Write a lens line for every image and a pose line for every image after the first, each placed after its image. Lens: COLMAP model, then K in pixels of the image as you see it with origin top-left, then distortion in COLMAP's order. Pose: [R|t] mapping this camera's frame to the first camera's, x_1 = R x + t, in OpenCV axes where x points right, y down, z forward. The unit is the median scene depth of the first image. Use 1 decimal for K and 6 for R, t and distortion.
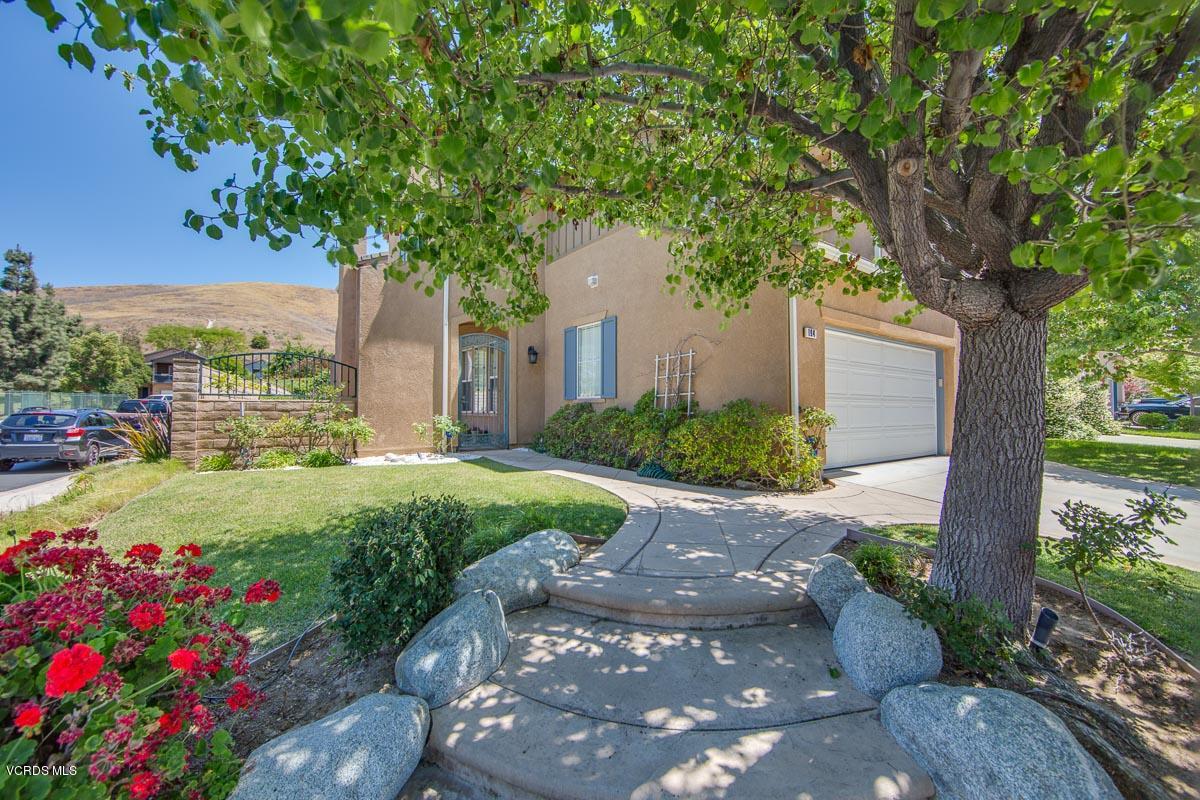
lens RADIAL K [[478.3, 0, 600.0], [0, 478.3, 400.0], [0, 0, 1]] dist [-0.006802, -0.000020]
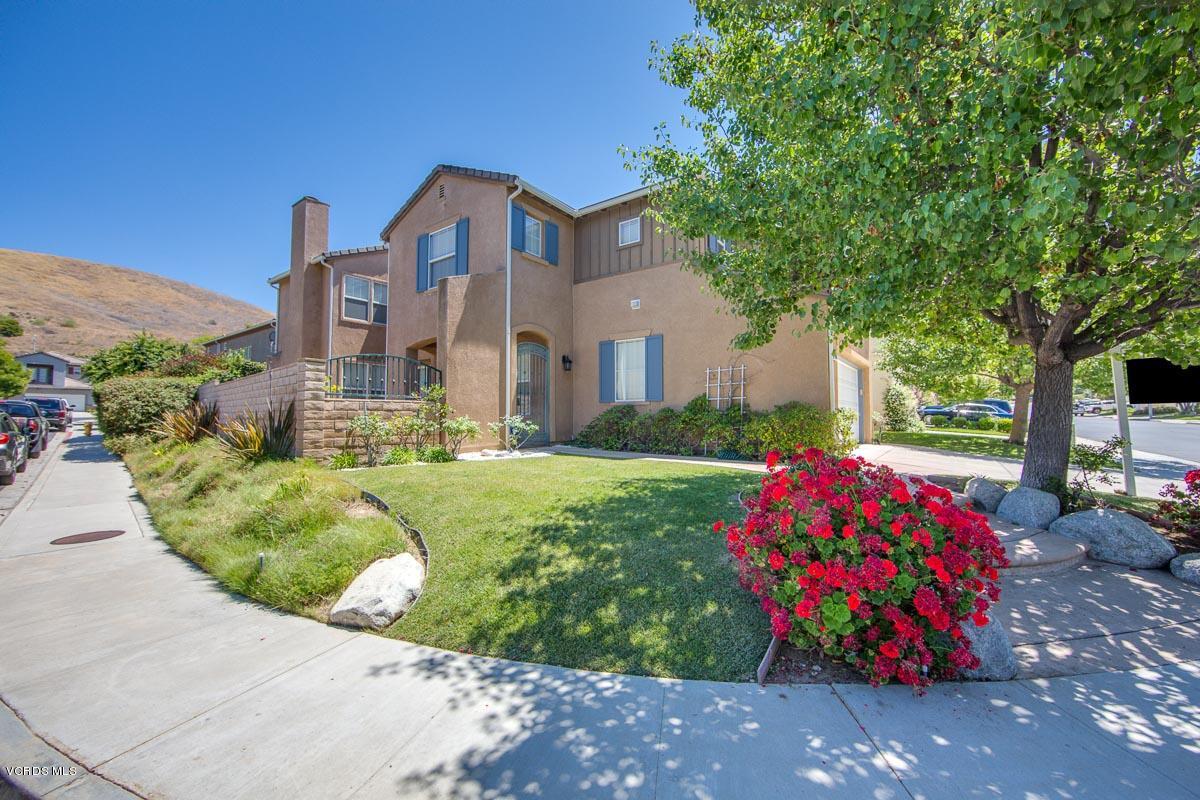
lens RADIAL K [[478.3, 0, 600.0], [0, 478.3, 400.0], [0, 0, 1]] dist [-0.006802, -0.000020]
pose [[0.952004, 0.008614, 0.305964, -0.525978], [-0.004517, 0.999890, -0.014096, 0.011775], [-0.306052, 0.012037, 0.951939, -0.128936]]
